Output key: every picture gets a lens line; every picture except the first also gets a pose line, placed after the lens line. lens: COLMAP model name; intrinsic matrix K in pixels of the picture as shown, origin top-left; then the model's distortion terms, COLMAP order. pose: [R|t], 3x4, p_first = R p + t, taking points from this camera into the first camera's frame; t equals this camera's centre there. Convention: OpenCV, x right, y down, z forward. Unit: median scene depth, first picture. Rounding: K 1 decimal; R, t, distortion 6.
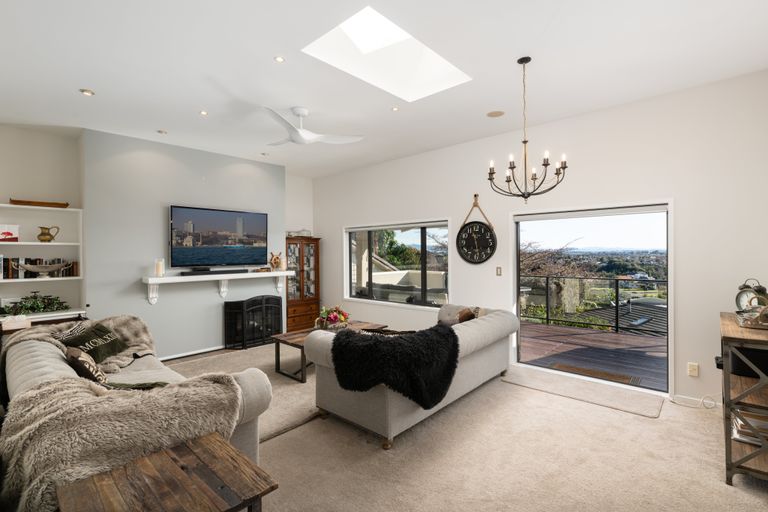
lens RADIAL K [[367.5, 0, 384.6], [0, 367.5, 254.7], [0, 0, 1]] dist [-0.004511, -0.000869]
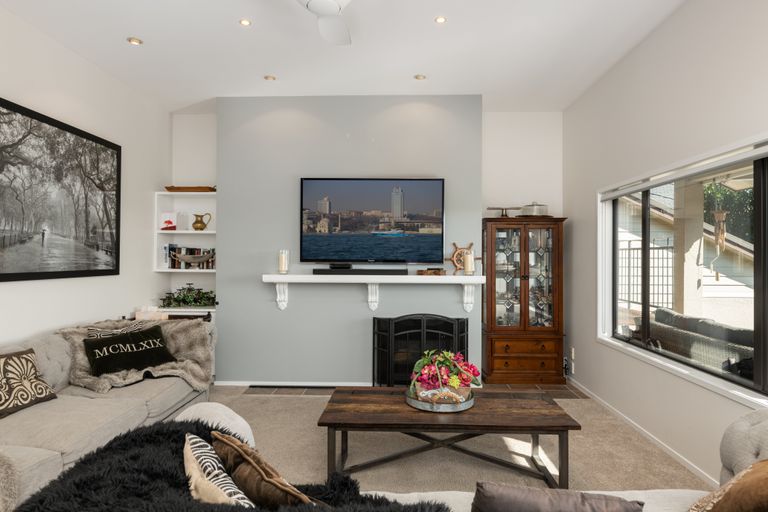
lens RADIAL K [[461.5, 0, 383.5], [0, 461.5, 251.1], [0, 0, 1]] dist [0.019043, -0.000129]
pose [[0.642441, 0.000332, -0.766335, 0.215027], [-0.015008, 0.999814, -0.012148, 0.019612], [0.766188, 0.019306, 0.642326, 0.479227]]
